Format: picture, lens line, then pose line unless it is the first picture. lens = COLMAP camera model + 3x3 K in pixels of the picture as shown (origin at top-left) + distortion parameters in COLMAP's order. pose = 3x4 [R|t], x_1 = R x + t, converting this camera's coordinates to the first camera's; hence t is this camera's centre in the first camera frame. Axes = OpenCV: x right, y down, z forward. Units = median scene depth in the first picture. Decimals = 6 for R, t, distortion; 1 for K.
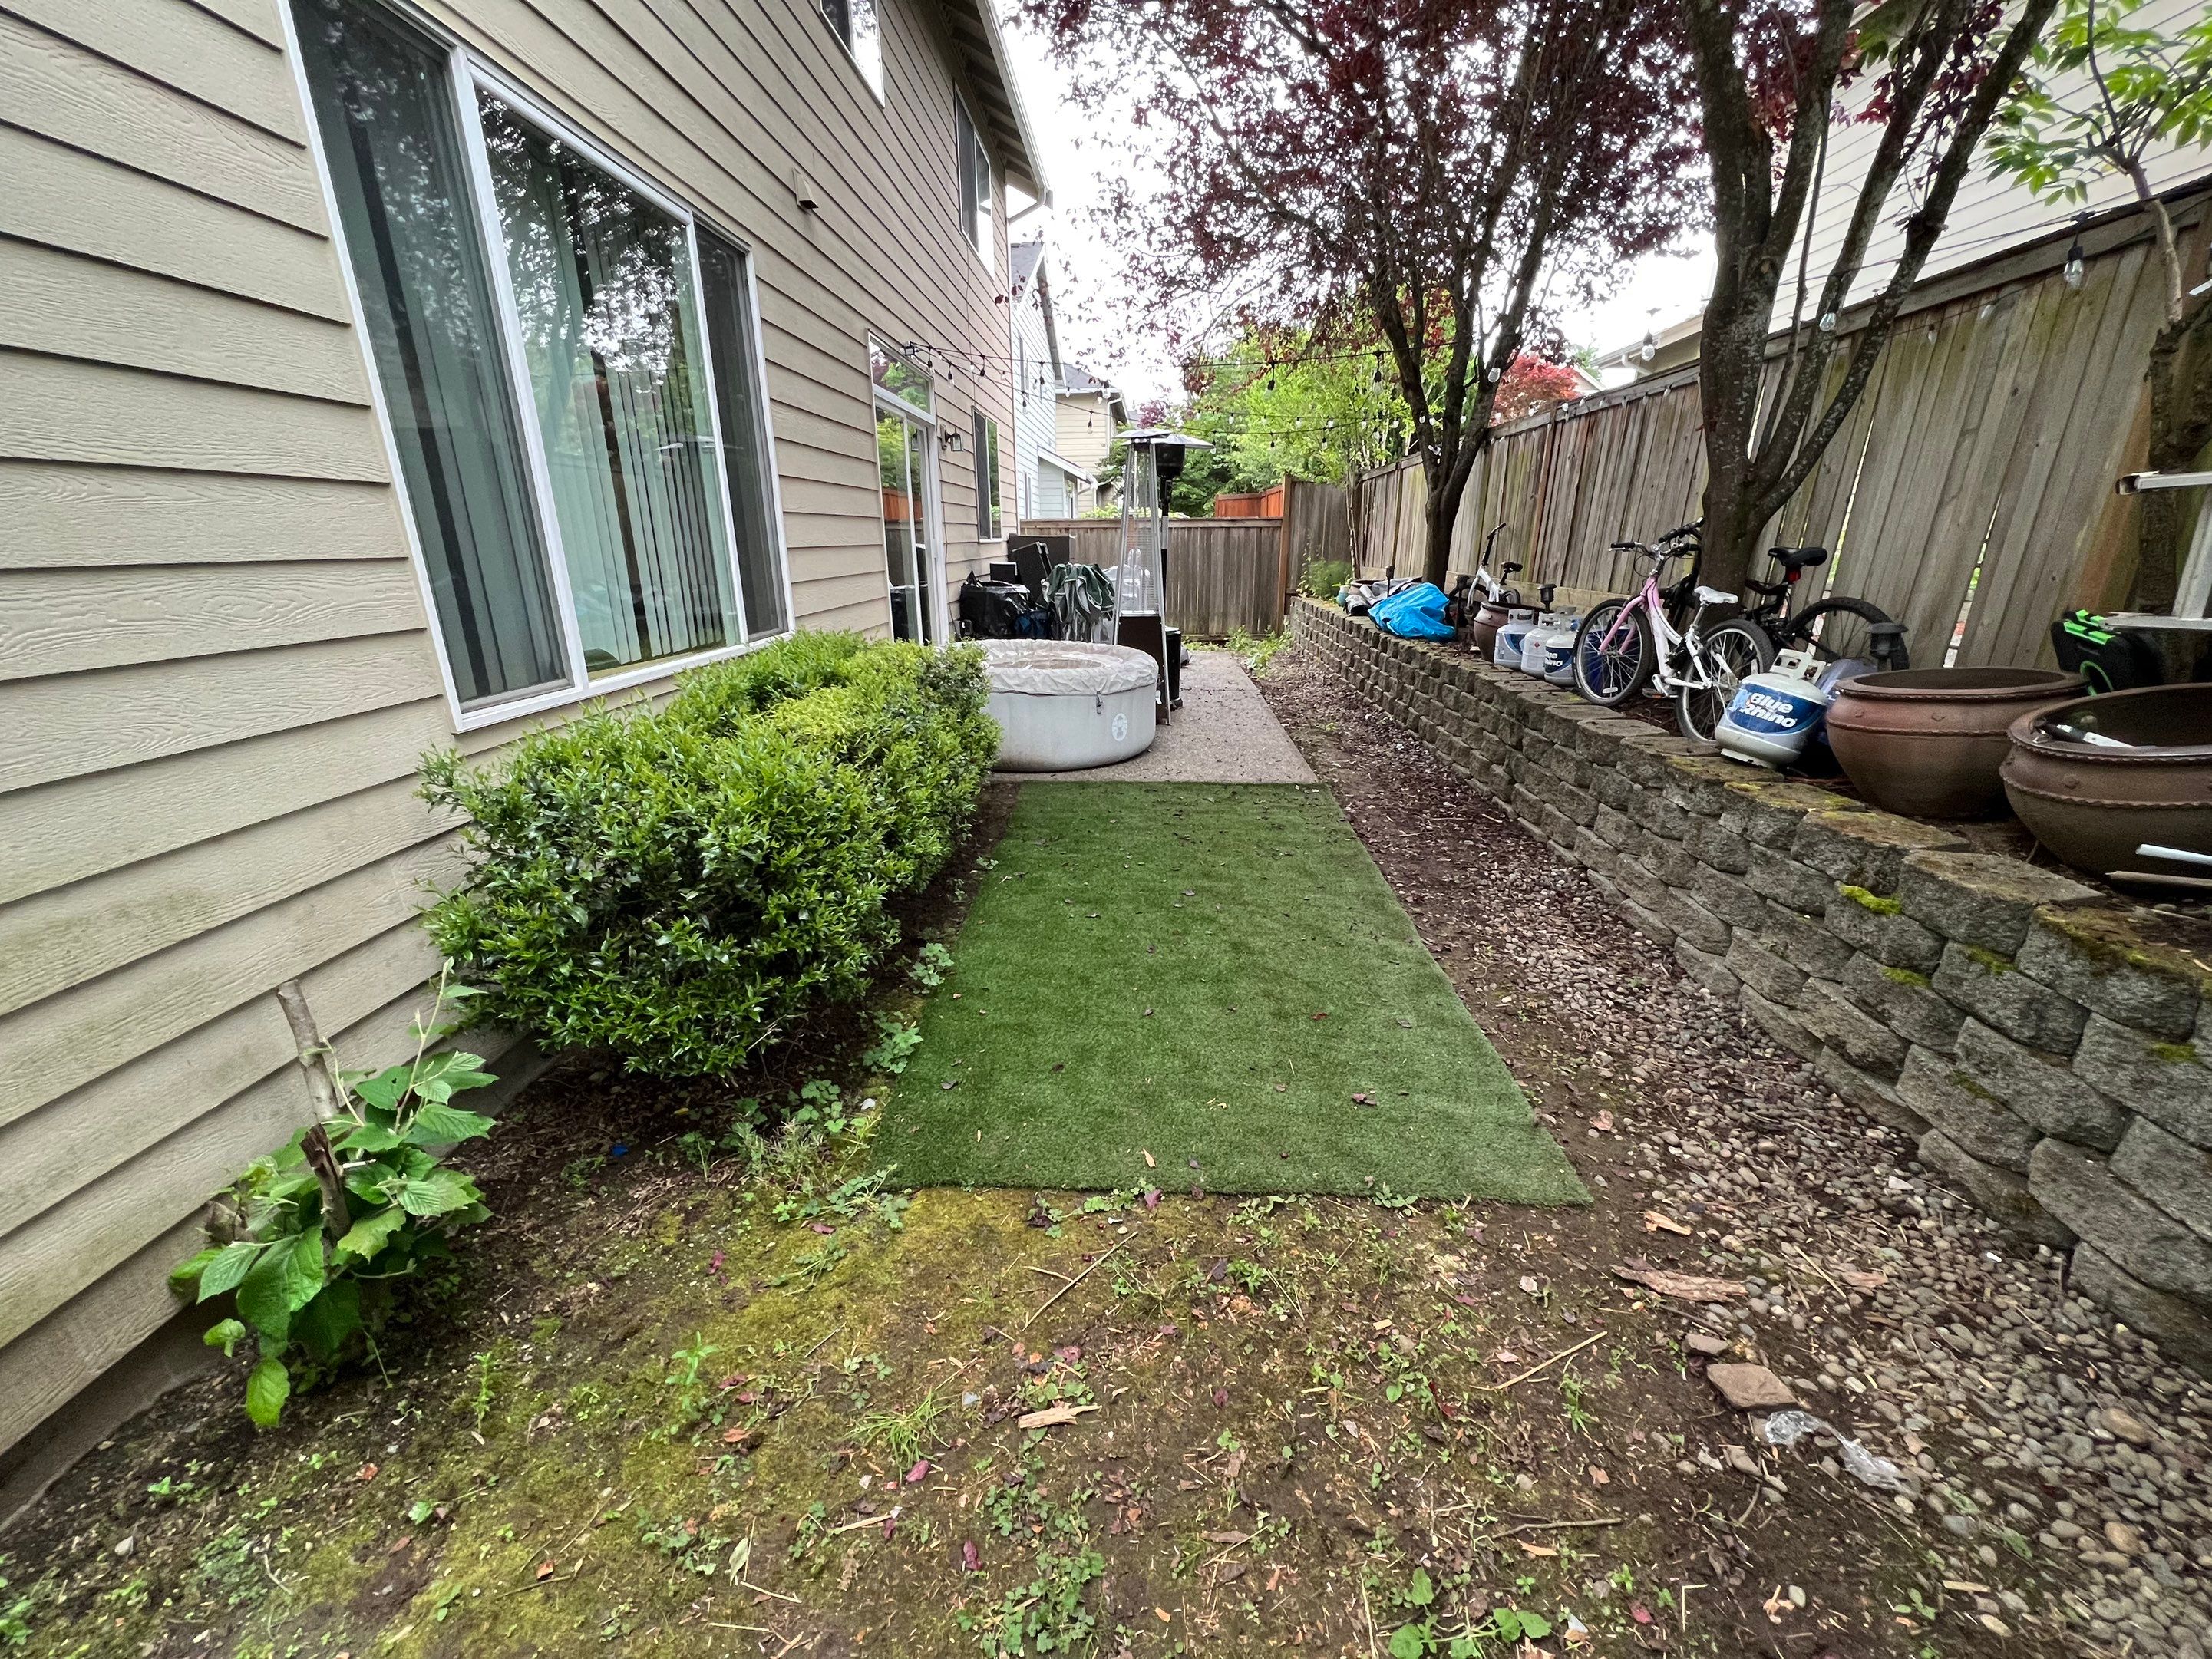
lens RADIAL K [[872.4, 0, 1108.4], [0, 872.4, 835.2], [0, 0, 1]] dist [-0.000808, -0.000143]
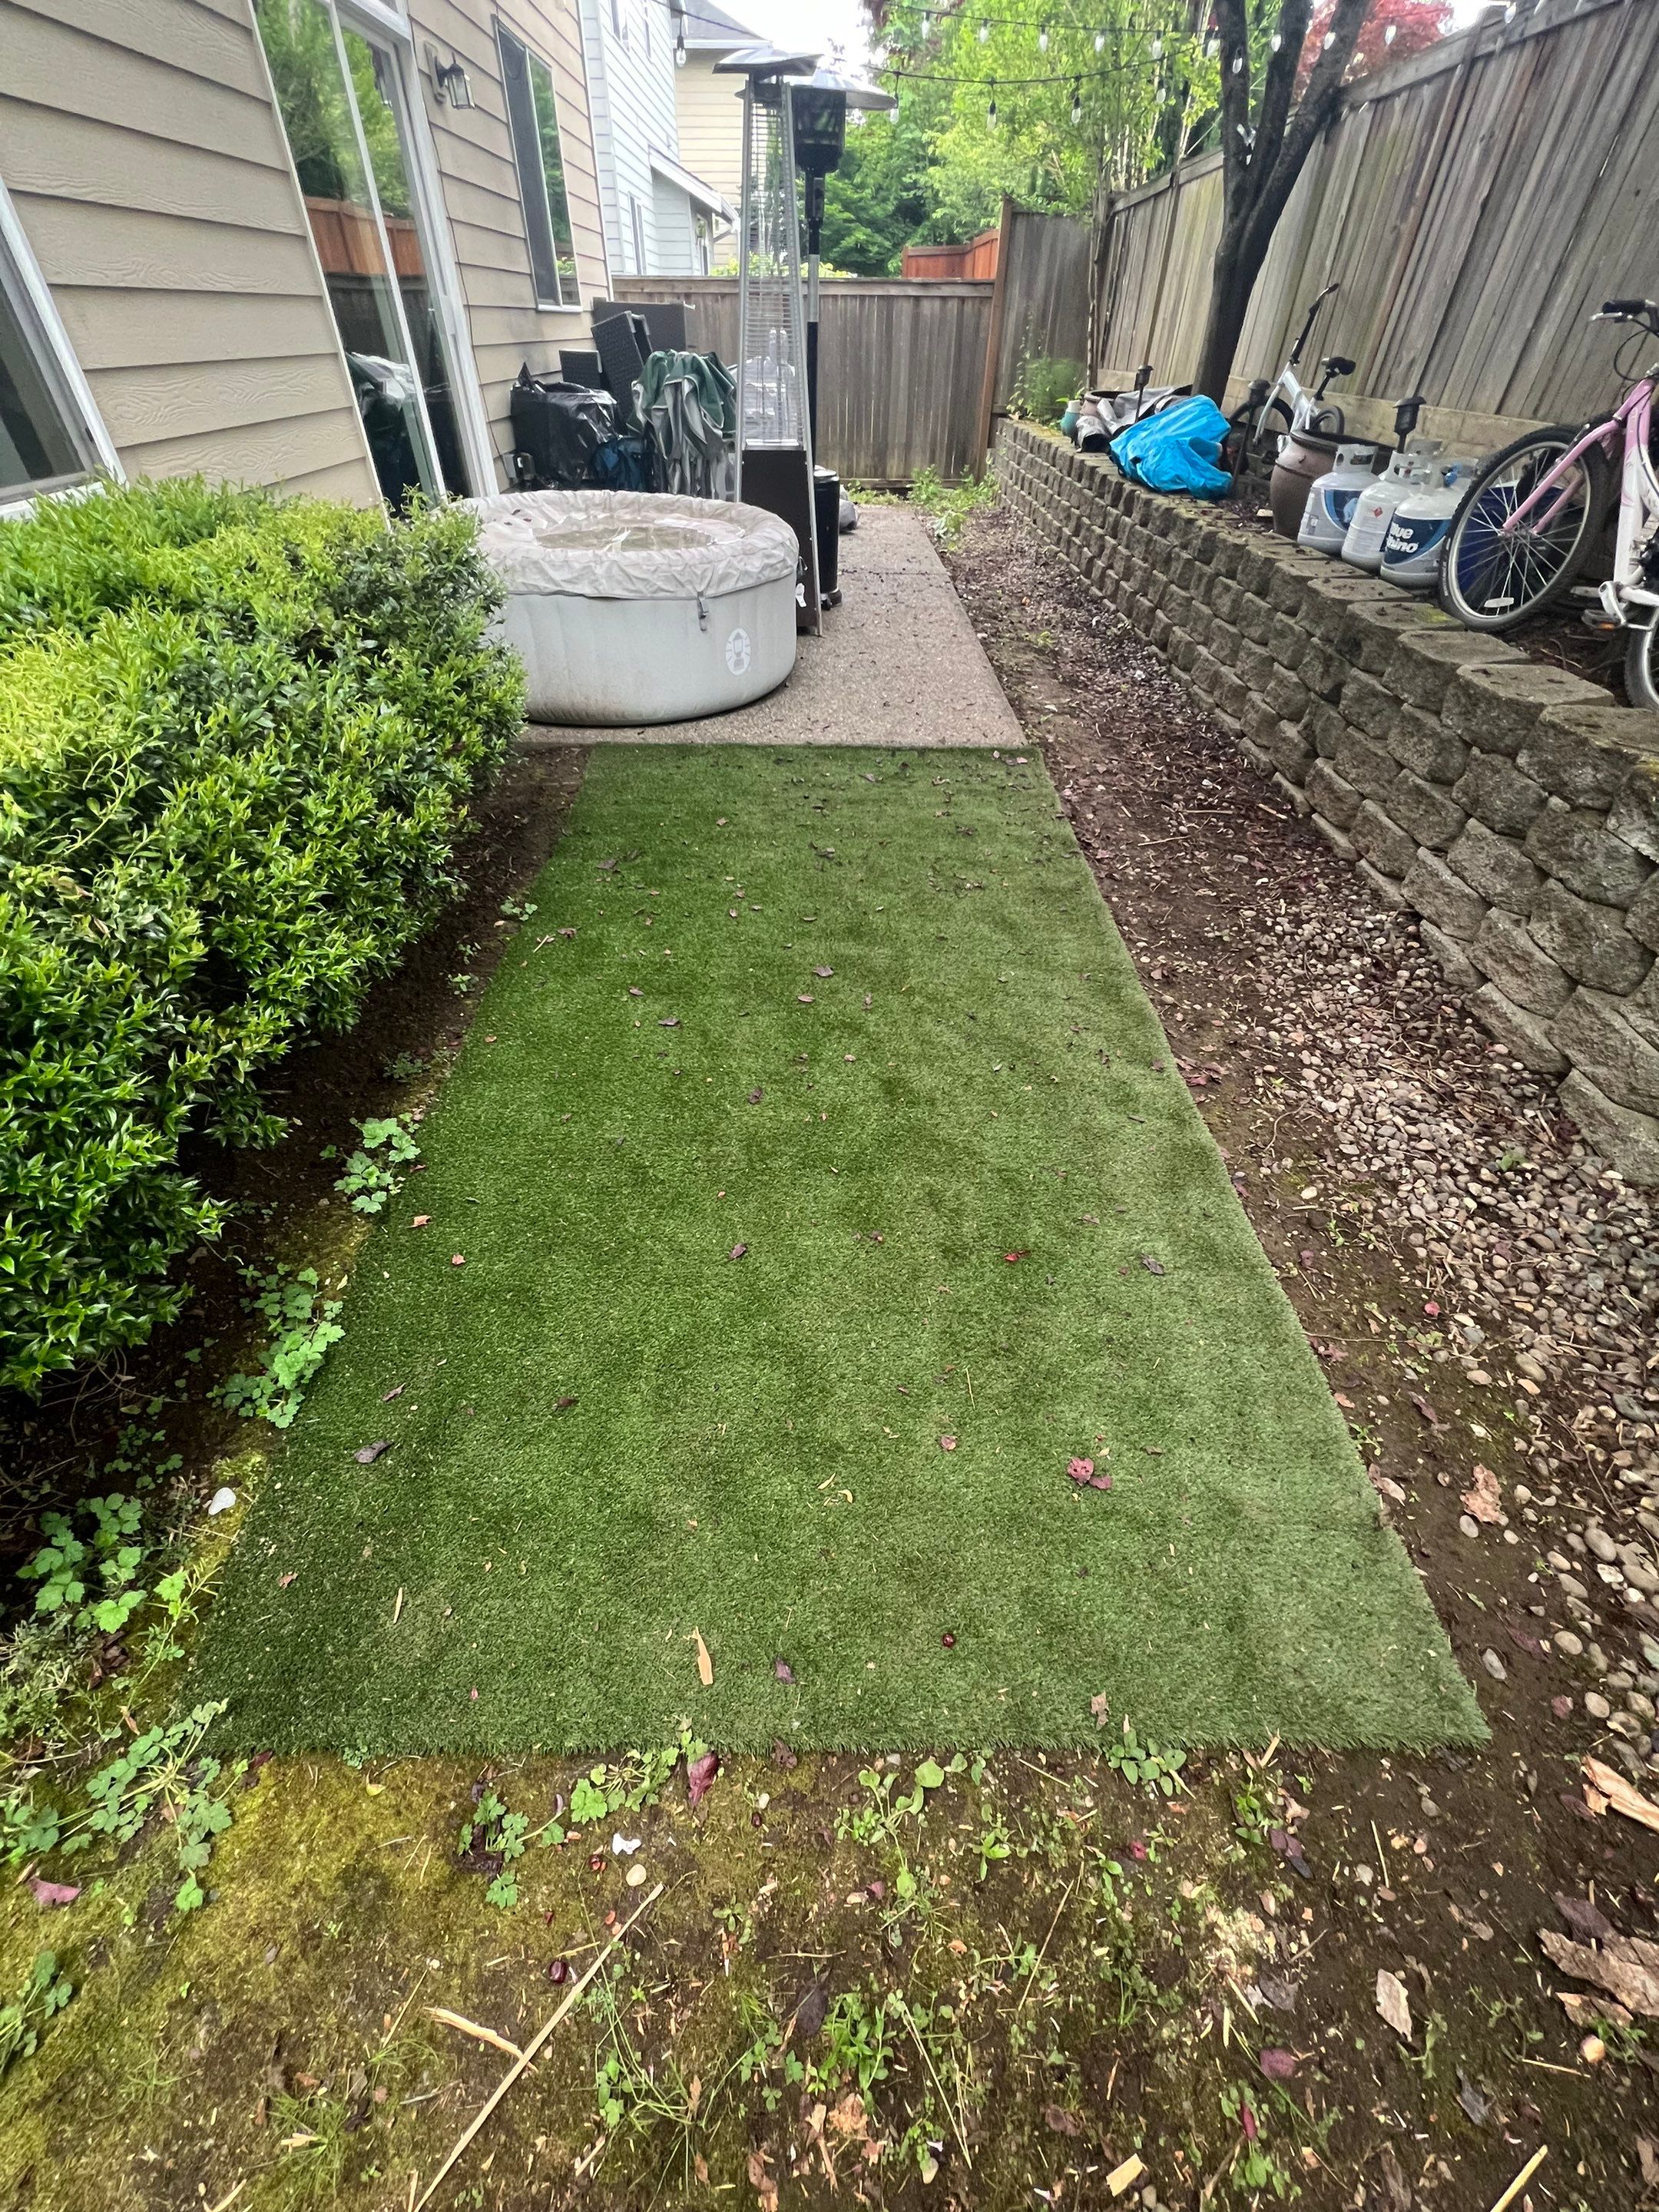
lens RADIAL K [[872.5, 0, 821.7], [0, 872.5, 1102.2], [0, 0, 1]] dist [-0.000808, -0.000143]
pose [[0.998898, -0.019921, 0.042488, 0.056010], [0.001855, 0.921472, 0.388441, -0.088386], [-0.046890, -0.387935, 0.920493, 0.336153]]
